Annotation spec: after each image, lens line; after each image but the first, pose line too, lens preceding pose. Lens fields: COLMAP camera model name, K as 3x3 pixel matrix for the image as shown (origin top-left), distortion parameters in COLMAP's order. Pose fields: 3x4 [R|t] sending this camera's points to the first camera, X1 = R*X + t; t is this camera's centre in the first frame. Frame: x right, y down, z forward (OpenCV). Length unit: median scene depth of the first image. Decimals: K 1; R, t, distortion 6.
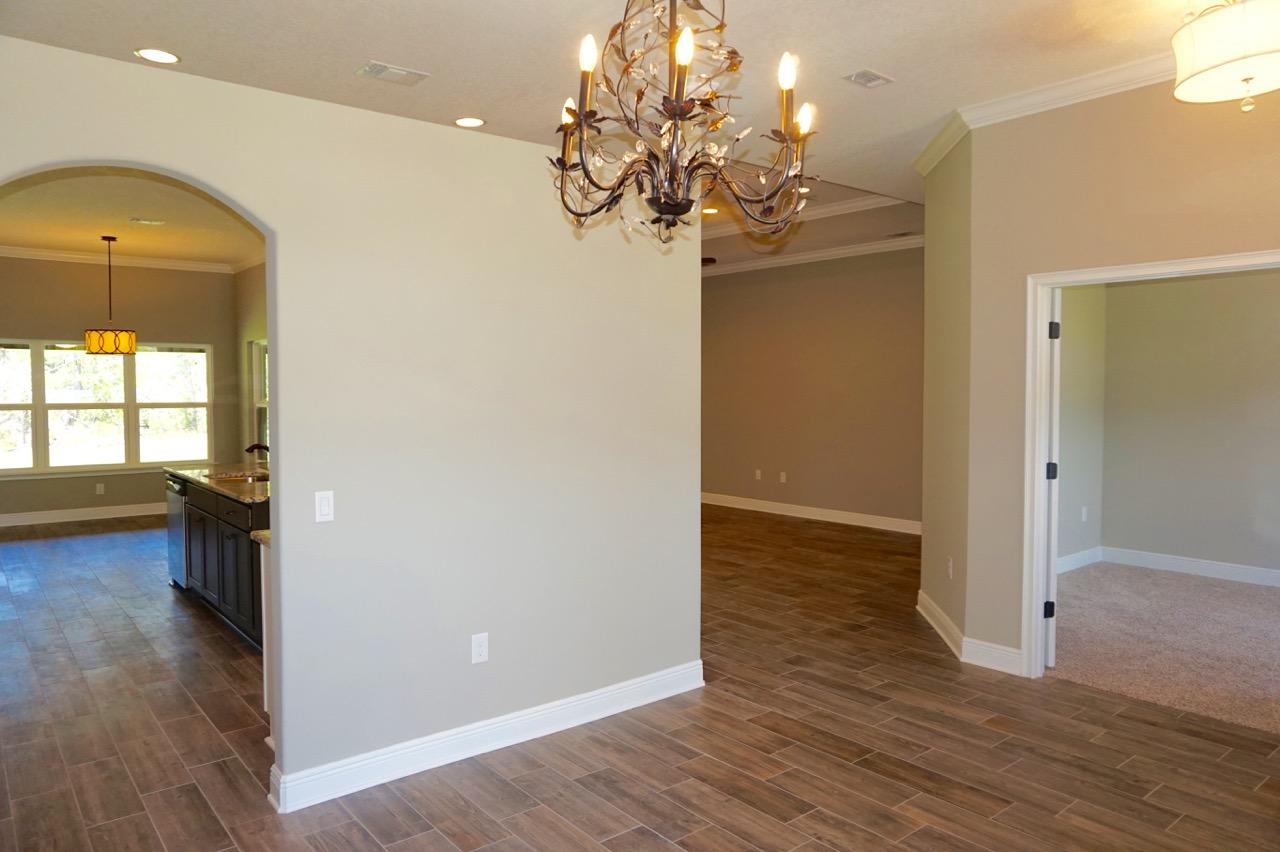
lens RADIAL K [[857.6, 0, 640.0], [0, 857.6, 426.0], [0, 0, 1]] dist [-0.056237, 0.041747]
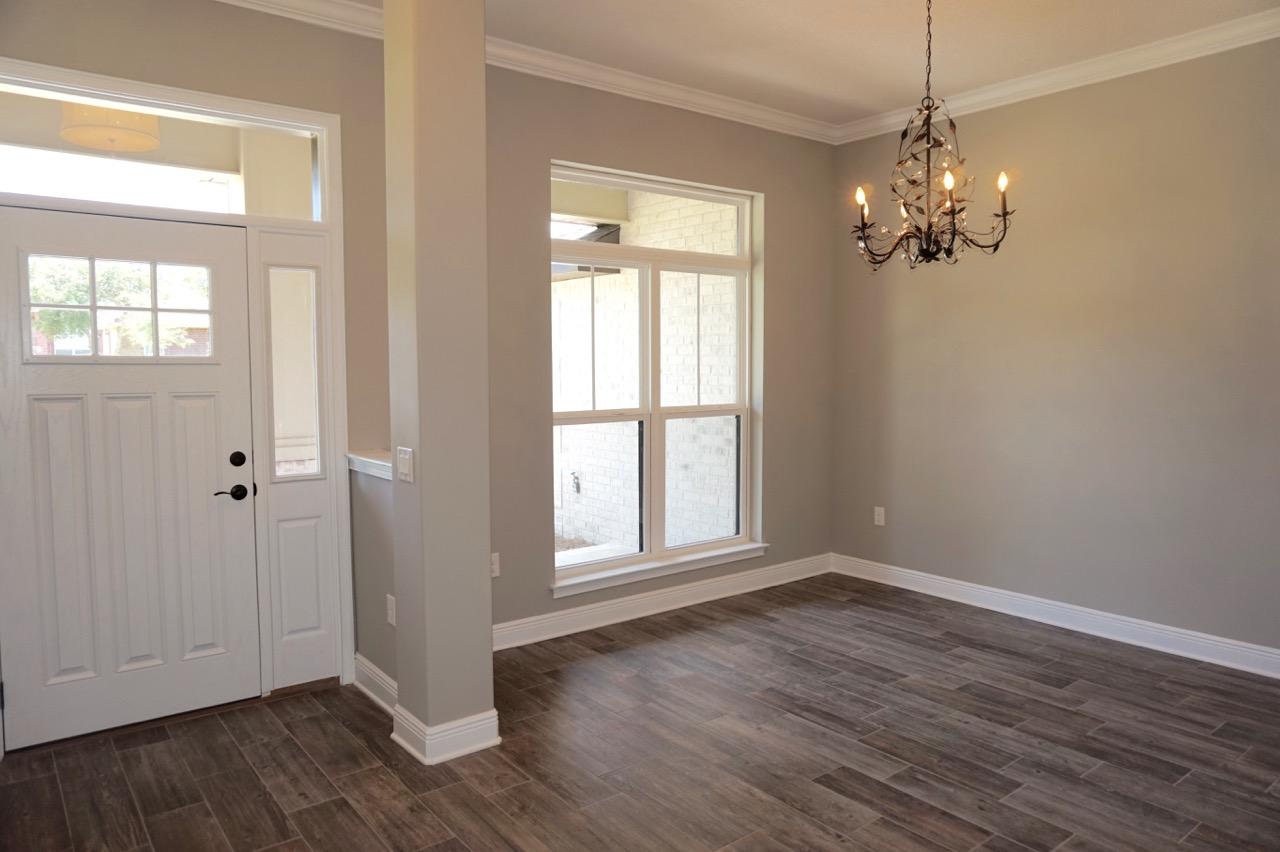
lens RADIAL K [[857.6, 0, 640.0], [0, 857.6, 426.0], [0, 0, 1]] dist [-0.056237, 0.041747]
pose [[-0.999860, 0.003020, 0.016471, 0.276055], [0.004967, 0.992821, 0.119511, -0.045012], [-0.015992, 0.119576, -0.992696, 1.252792]]
